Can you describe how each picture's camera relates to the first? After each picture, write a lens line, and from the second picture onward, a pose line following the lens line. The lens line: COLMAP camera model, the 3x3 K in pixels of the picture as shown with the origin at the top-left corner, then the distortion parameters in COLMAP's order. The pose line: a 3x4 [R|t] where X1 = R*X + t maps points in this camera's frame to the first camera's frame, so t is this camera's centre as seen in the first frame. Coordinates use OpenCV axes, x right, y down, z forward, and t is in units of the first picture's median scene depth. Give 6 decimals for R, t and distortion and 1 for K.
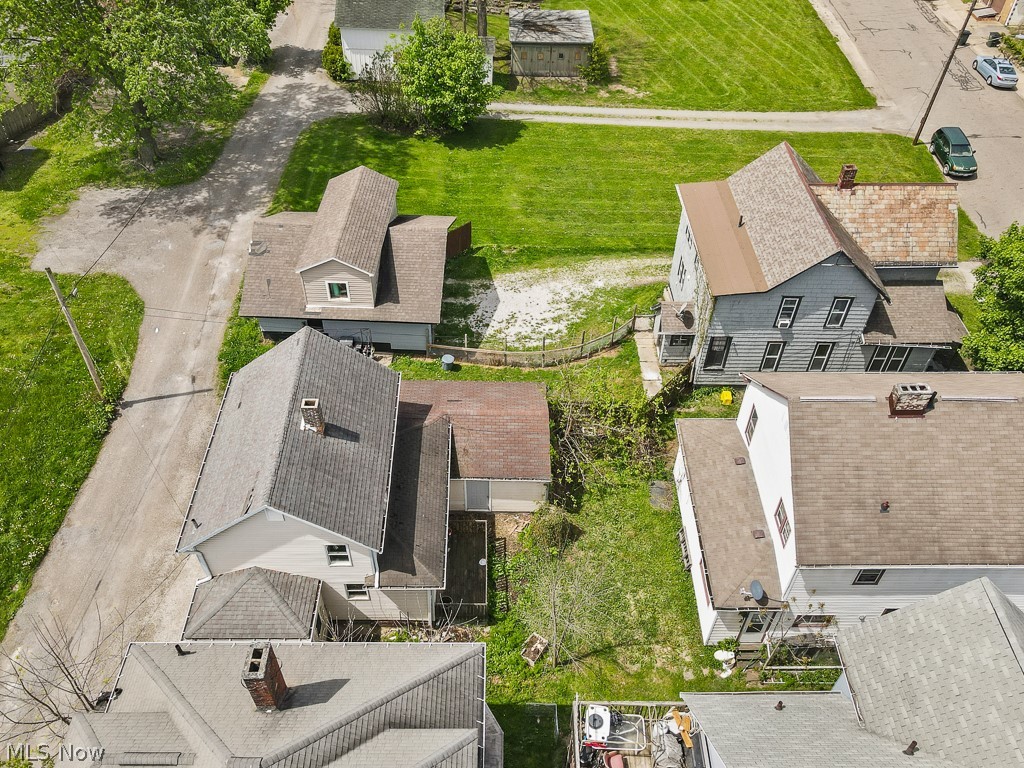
lens RADIAL K [[862.6, 0, 520.0], [0, 862.6, 388.1], [0, 0, 1]] dist [0.007577, 0.040457]
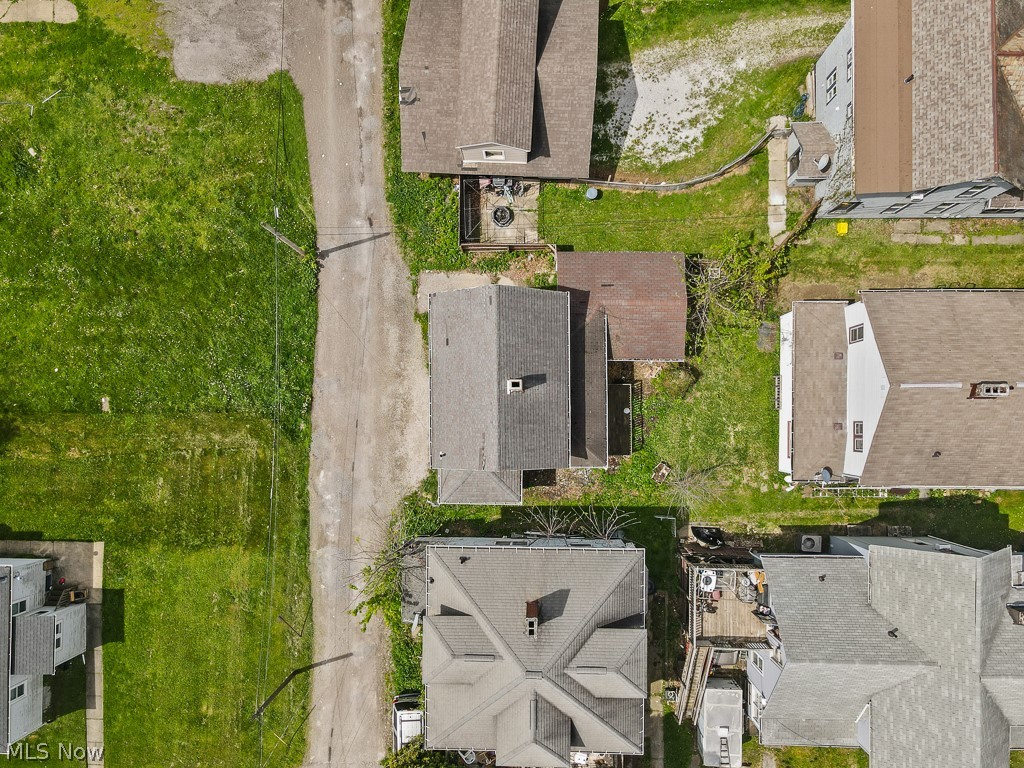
lens RADIAL K [[785.8, 0, 511.6], [0, 785.8, 451.9], [0, 0, 1]] dist [-0.000400, 0.048670]
pose [[0.998366, 0.013267, -0.055577, -0.133881], [0.031457, 0.684384, 0.728442, -0.577311], [0.047700, -0.729001, 0.682849, 0.079568]]
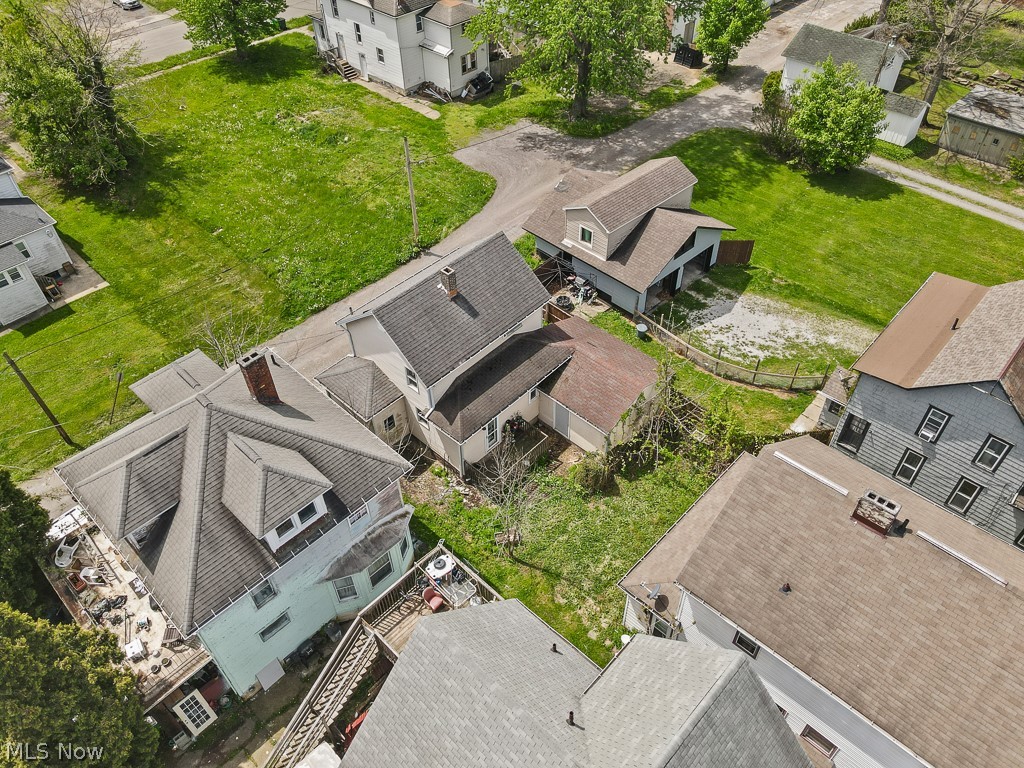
lens RADIAL K [[777.8, 0, 489.1], [0, 777.8, 378.6], [0, 0, 1]] dist [0.020713, 0.002516]
pose [[0.699716, 0.460097, -0.546542, 0.402028], [-0.466848, 0.873552, 0.137697, -0.024219], [0.540787, 0.158804, 0.826033, 0.040691]]
